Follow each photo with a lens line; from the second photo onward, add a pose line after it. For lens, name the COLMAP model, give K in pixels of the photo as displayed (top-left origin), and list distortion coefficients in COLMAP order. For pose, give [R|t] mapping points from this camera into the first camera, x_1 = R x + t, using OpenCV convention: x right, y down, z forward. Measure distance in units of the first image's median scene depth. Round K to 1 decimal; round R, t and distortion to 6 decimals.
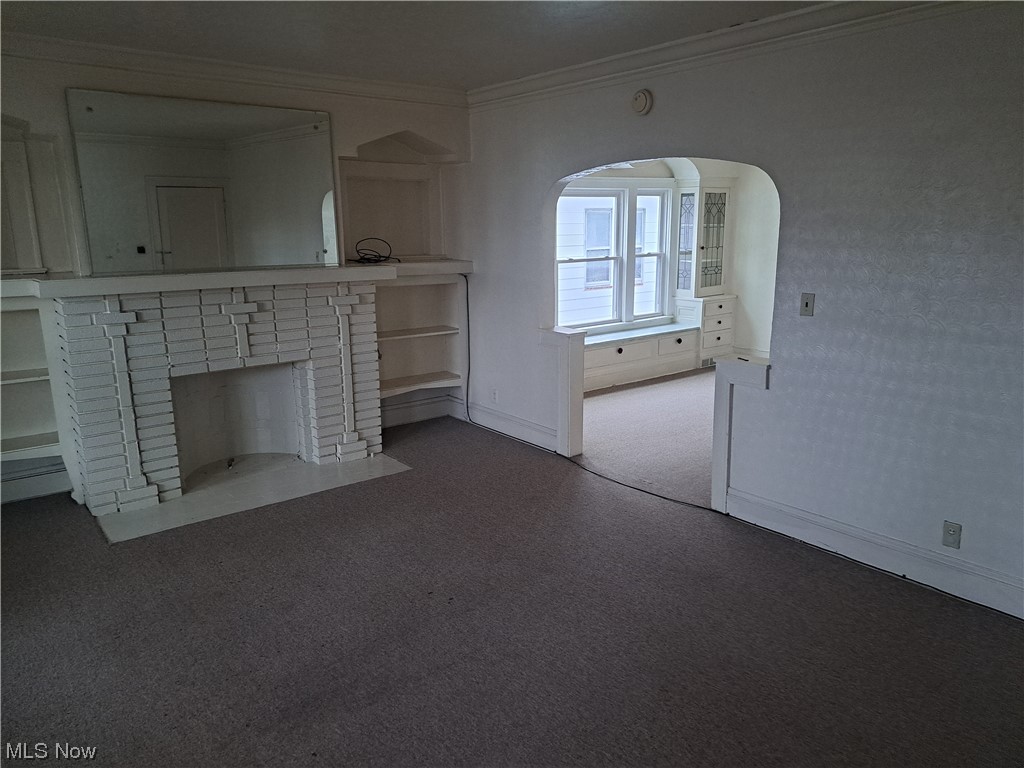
lens RADIAL K [[740.9, 0, 517.8], [0, 740.9, 382.5], [0, 0, 1]] dist [0.053888, -0.043802]
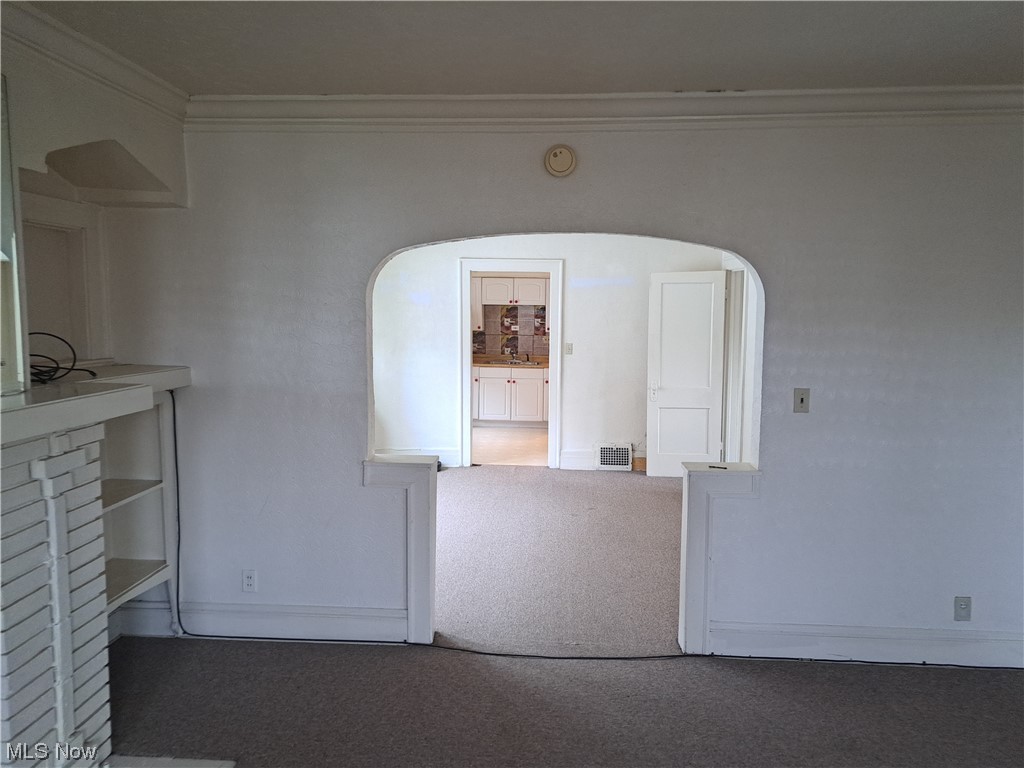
lens RADIAL K [[740.9, 0, 513.4], [0, 740.9, 384.6], [0, 0, 1]] dist [0.053888, -0.043802]
pose [[0.667161, -0.062529, 0.742285, -0.392066], [0.144225, 0.988458, -0.046361, -0.096541], [-0.730819, 0.137986, 0.668479, 0.465772]]
